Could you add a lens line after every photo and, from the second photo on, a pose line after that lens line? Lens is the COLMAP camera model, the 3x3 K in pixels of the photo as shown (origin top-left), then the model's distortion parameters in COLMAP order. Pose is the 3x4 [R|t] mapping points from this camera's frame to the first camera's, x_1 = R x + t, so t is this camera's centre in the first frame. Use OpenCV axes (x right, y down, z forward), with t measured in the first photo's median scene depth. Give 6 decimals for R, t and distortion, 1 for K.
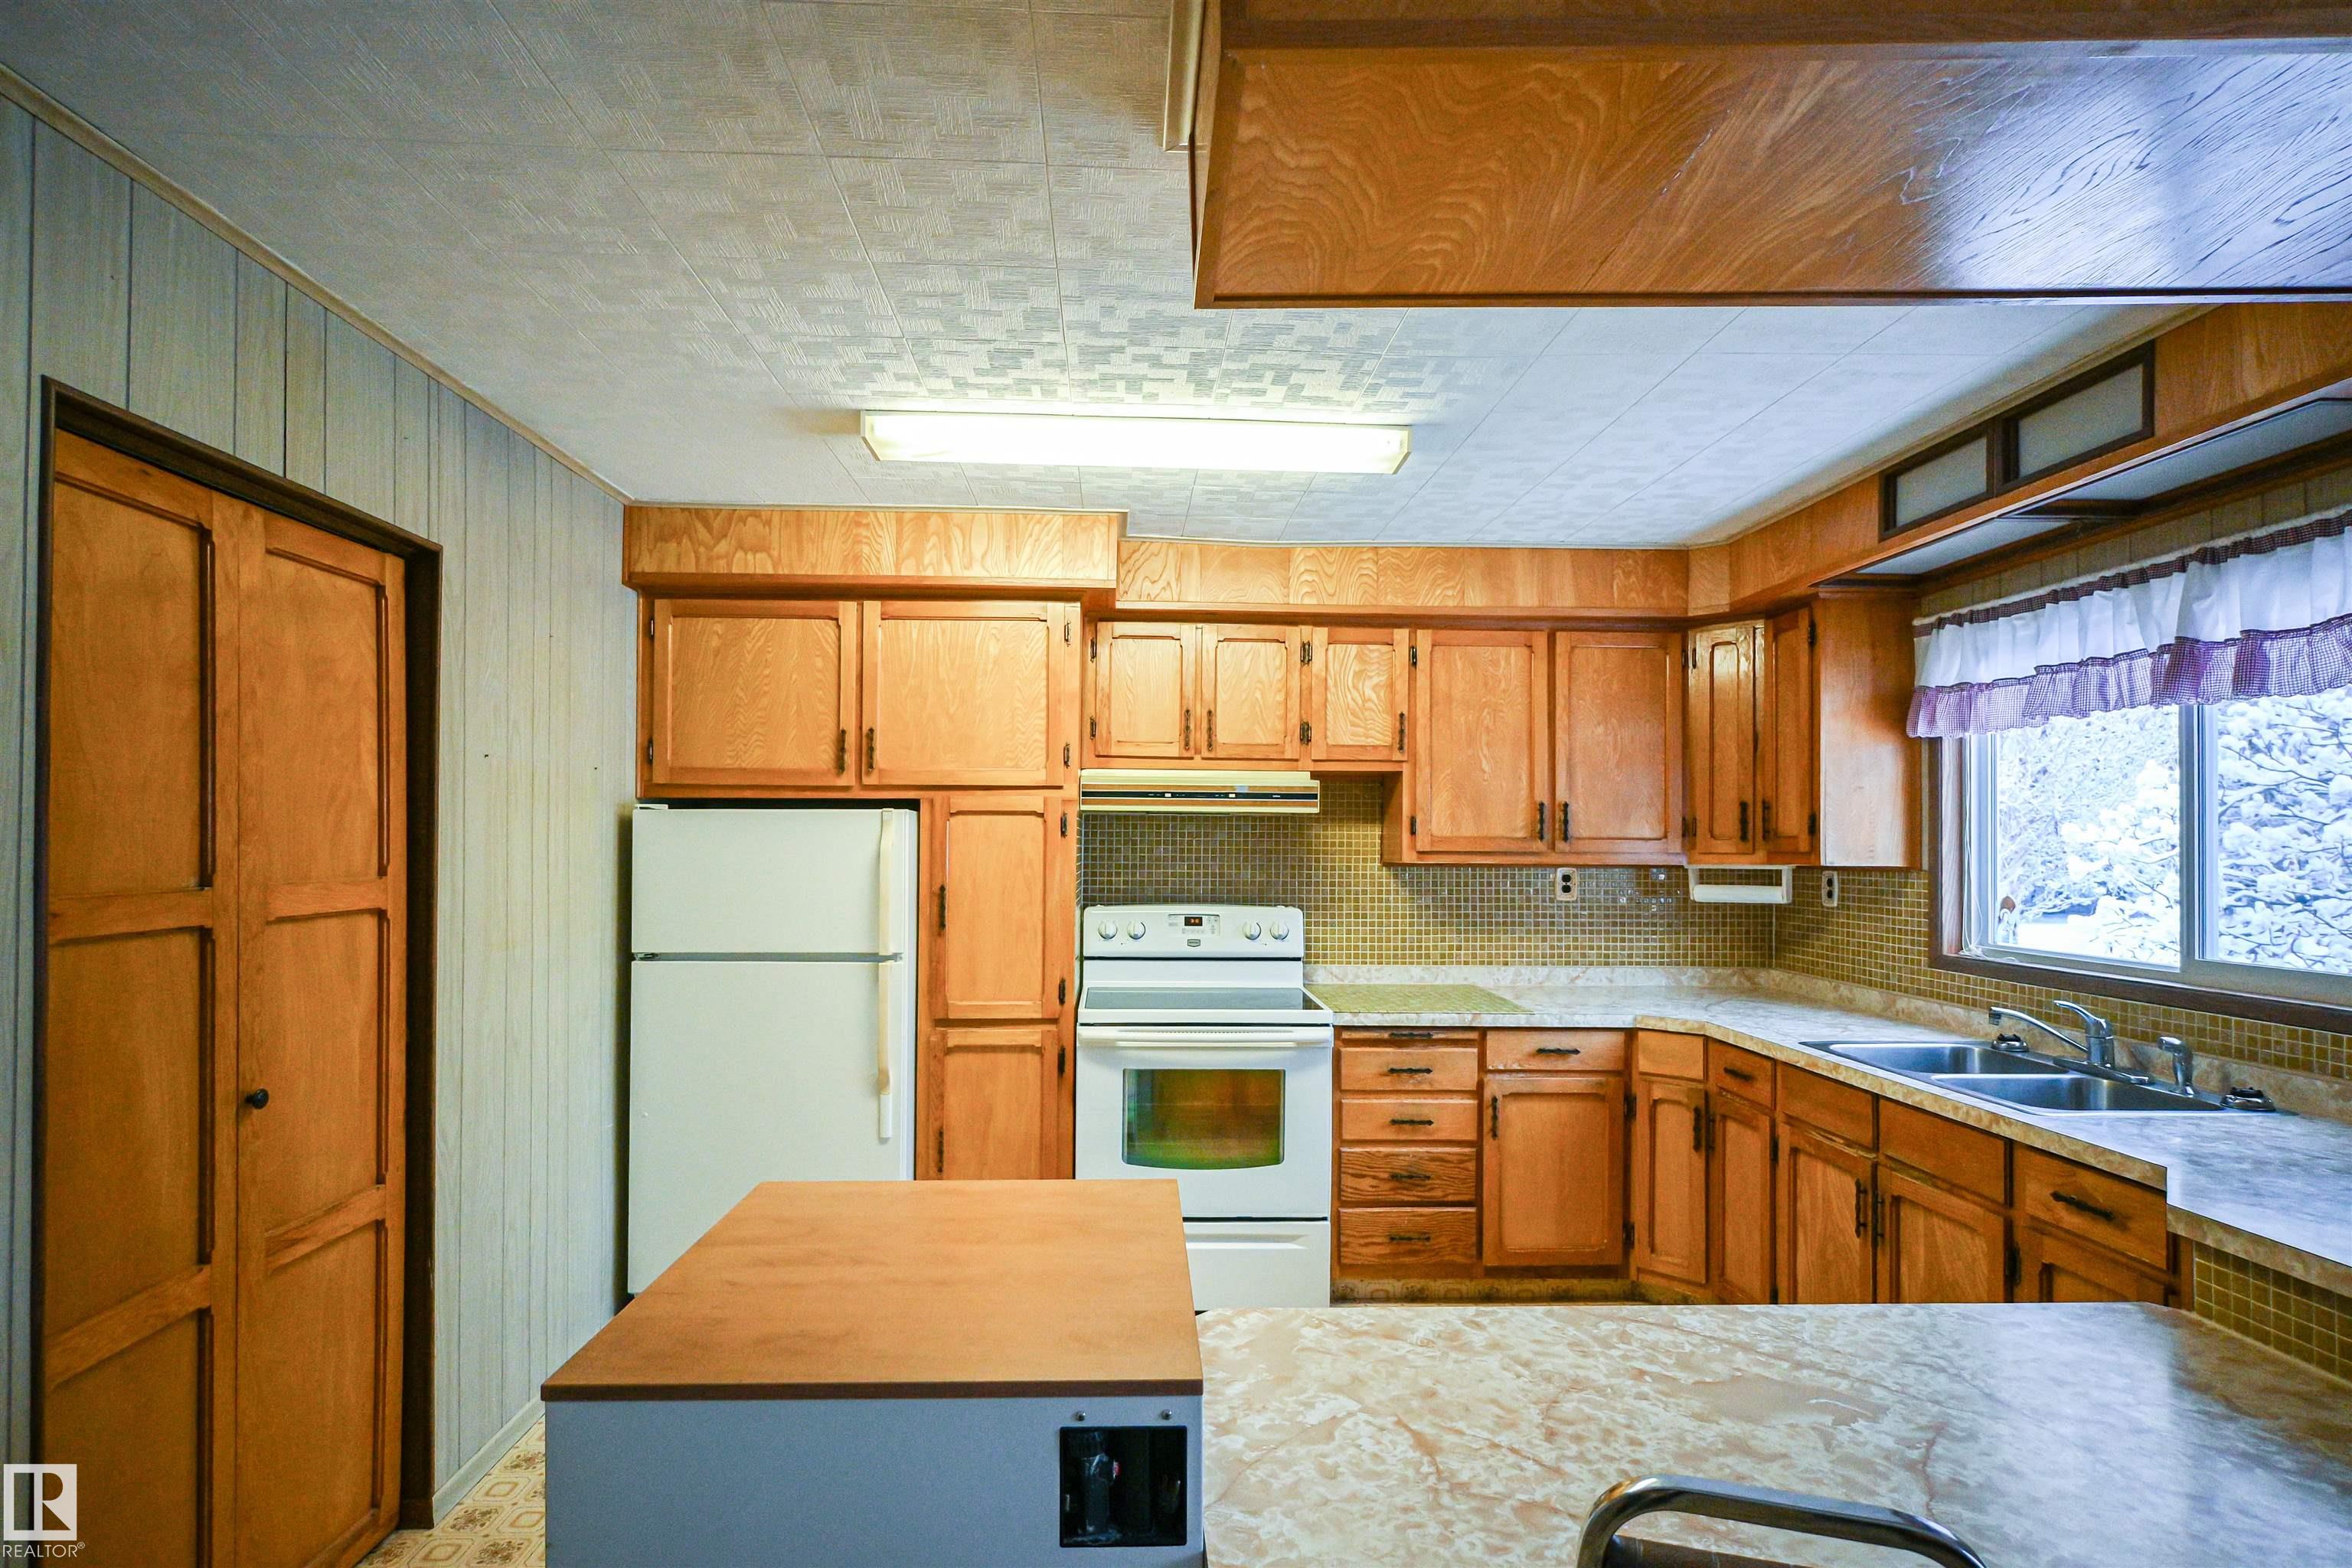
lens RADIAL K [[1180.3, 0, 1170.1], [0, 1180.3, 825.6], [0, 0, 1]] dist [-0.001583, 0.000517]
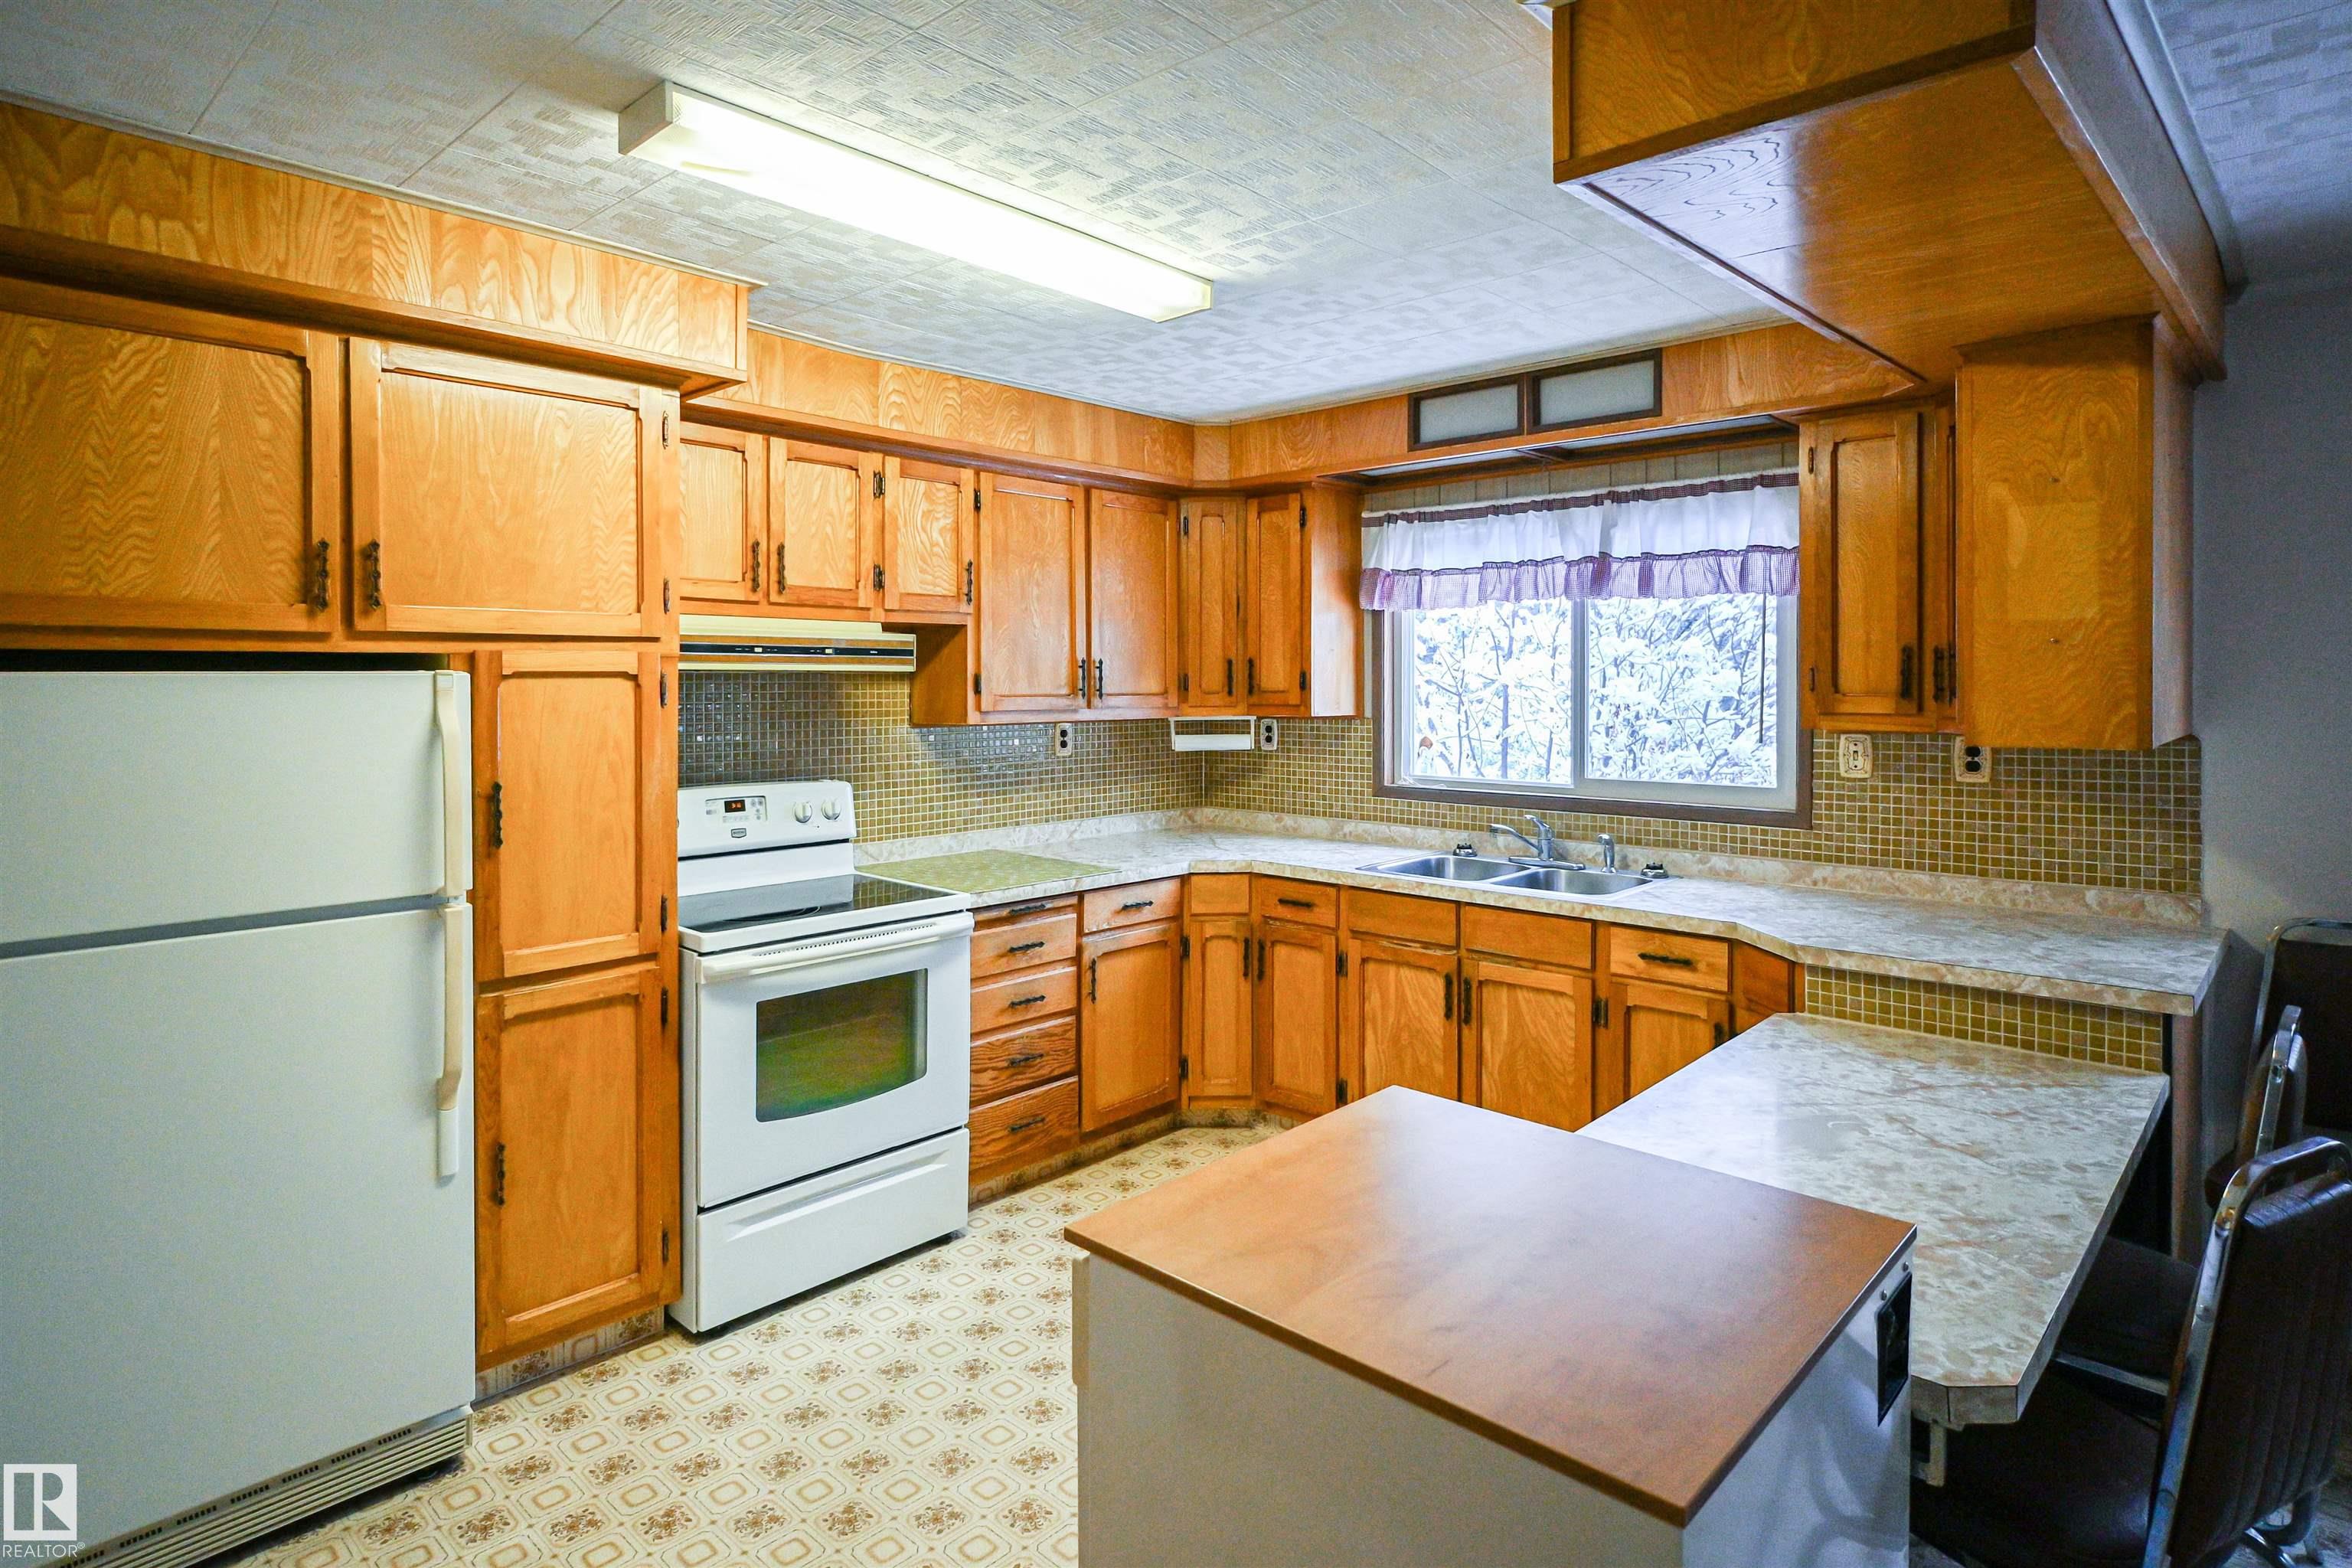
lens RADIAL K [[1252.8, 0, 1180.0], [0, 1252.8, 687.5], [0, 0, 1]] dist [-0.001931, 0.001223]
pose [[0.704762, -0.011972, 0.709343, -0.414958], [-0.002436, 0.999811, 0.019294, -0.018024], [-0.709440, -0.015325, 0.704599, 0.215429]]
